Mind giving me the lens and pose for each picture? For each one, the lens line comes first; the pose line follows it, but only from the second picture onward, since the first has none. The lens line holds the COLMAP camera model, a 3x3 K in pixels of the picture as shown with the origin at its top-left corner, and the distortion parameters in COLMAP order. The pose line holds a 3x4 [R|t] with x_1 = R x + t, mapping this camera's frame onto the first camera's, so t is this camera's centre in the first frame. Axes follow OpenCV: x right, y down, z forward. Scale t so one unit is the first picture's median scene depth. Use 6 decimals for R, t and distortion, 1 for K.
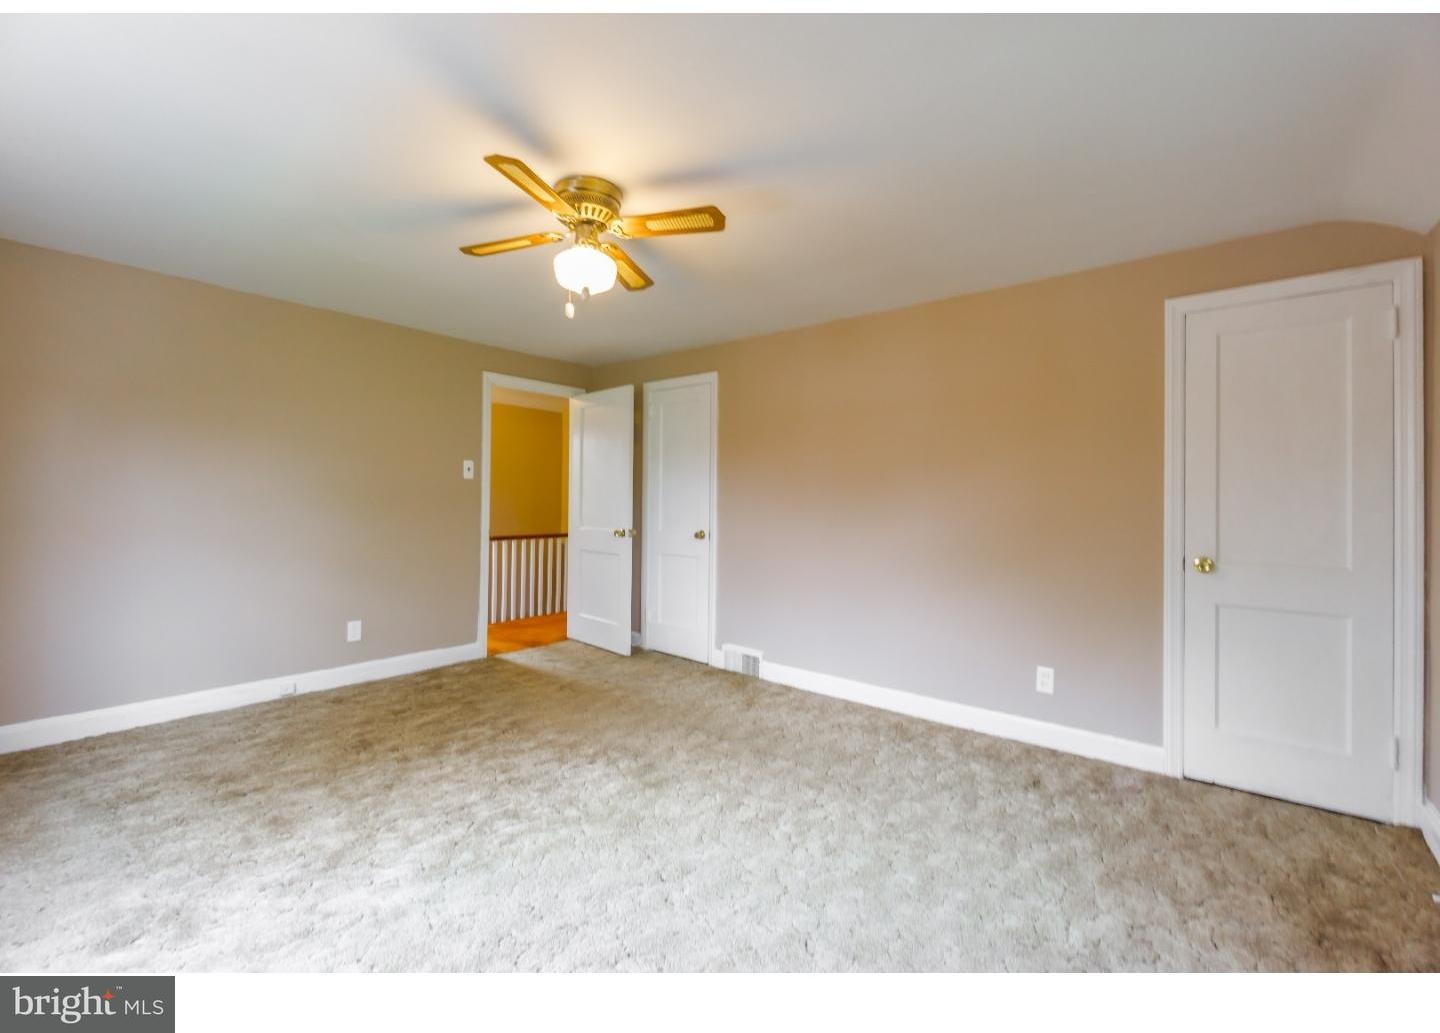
lens RADIAL K [[620.1, 0, 718.1], [0, 620.1, 496.9], [0, 0, 1]] dist [-0.000160, -0.000035]
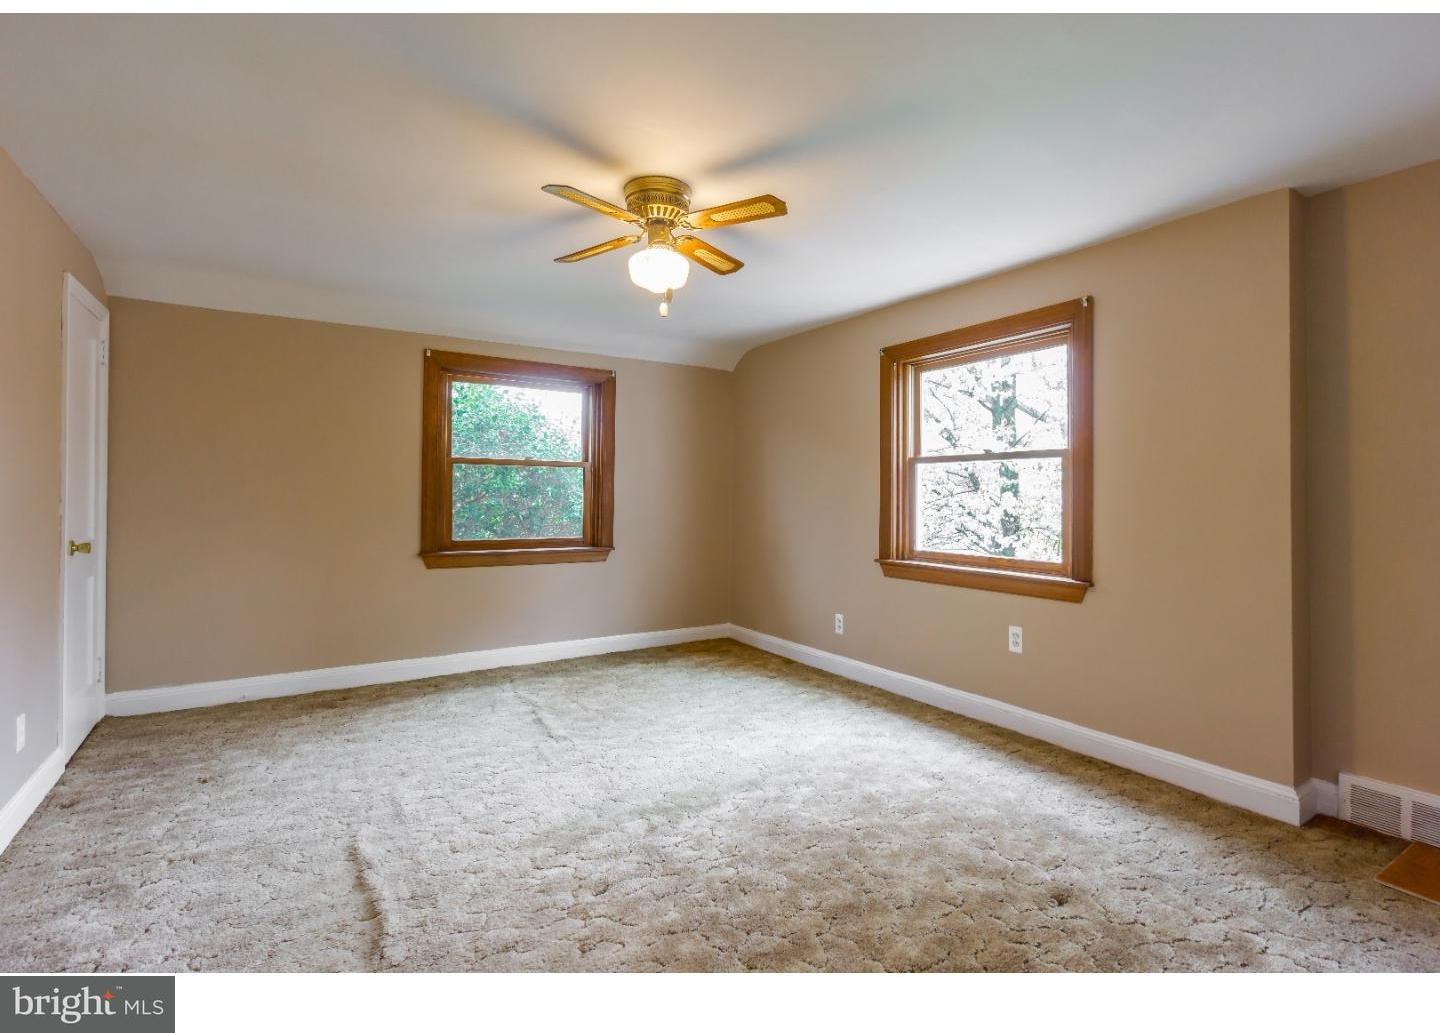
lens RADIAL K [[681.4, 0, 700.0], [0, 681.4, 490.0], [0, 0, 1]] dist [-0.011572, 0.000729]
pose [[-0.943729, -0.011513, 0.330519, -0.654736], [-0.016070, 0.999810, -0.011056, 0.013079], [-0.330329, -0.015745, -0.943735, 2.032026]]
